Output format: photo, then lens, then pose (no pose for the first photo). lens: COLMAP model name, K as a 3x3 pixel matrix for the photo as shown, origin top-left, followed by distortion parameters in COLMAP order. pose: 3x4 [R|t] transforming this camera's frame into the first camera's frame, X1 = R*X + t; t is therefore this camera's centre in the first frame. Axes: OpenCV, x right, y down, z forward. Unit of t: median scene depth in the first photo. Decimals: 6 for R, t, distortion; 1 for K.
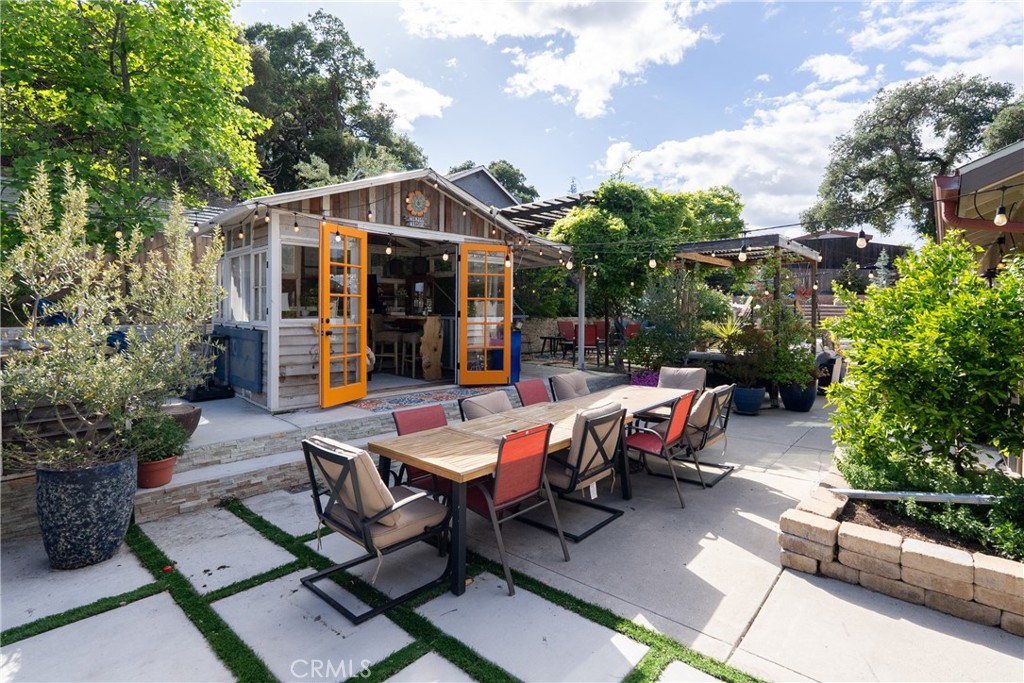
lens RADIAL K [[472.8, 0, 512.0], [0, 472.8, 341.5], [0, 0, 1]] dist [-0.000637, 0.000059]
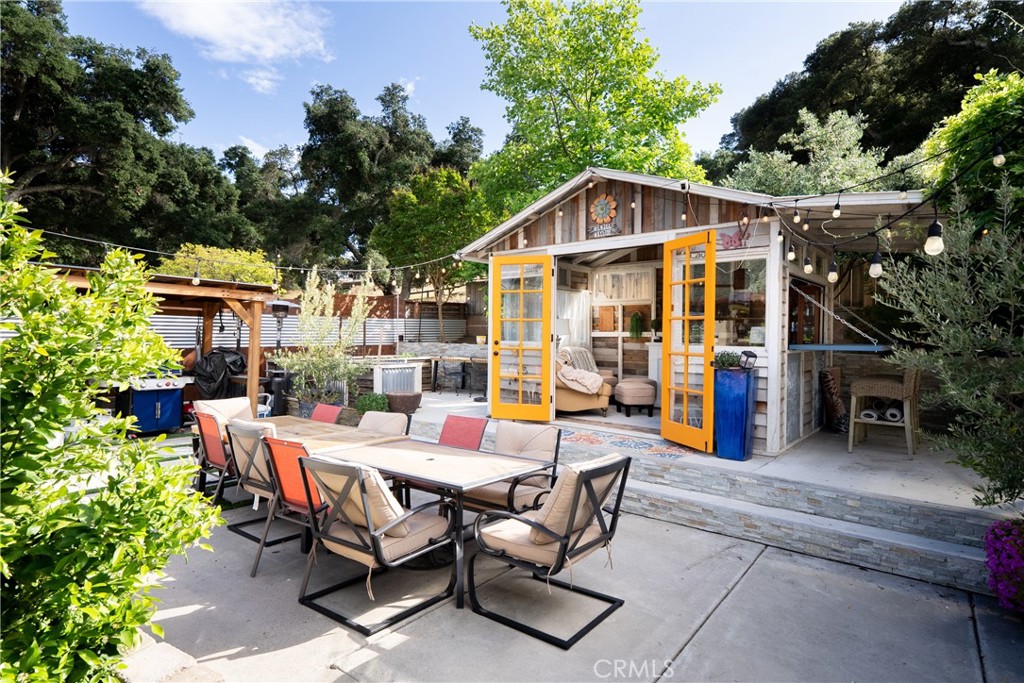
lens RADIAL K [[533.6, 0, 512.0], [0, 533.6, 341.5], [0, 0, 1]] dist [0.003073, 0.001300]
pose [[0.104219, 0.002961, -0.994550, 0.750376], [-0.078211, 0.996923, -0.005228, -0.035752], [0.991474, 0.078329, 0.104130, 0.765717]]
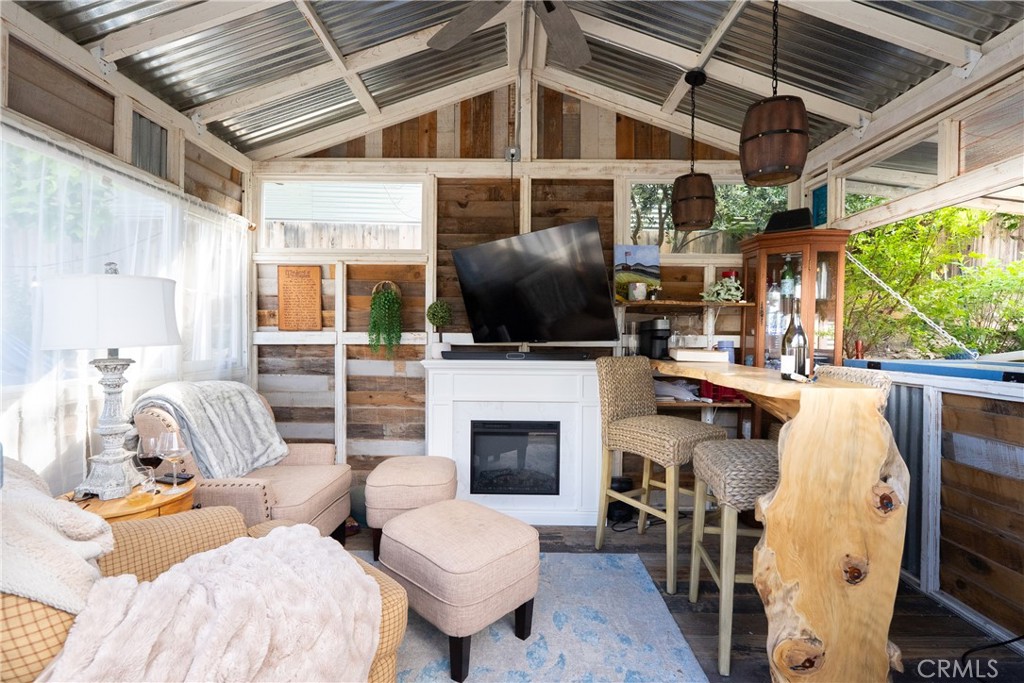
lens RADIAL K [[472.8, 0, 512.0], [0, 472.8, 341.5], [0, 0, 1]] dist [-0.000637, 0.000059]
pose [[0.716537, 0.001038, -0.697548, -0.162849], [-0.050222, 0.997480, -0.050105, -0.065756], [0.695739, 0.070934, 0.714784, 0.971016]]
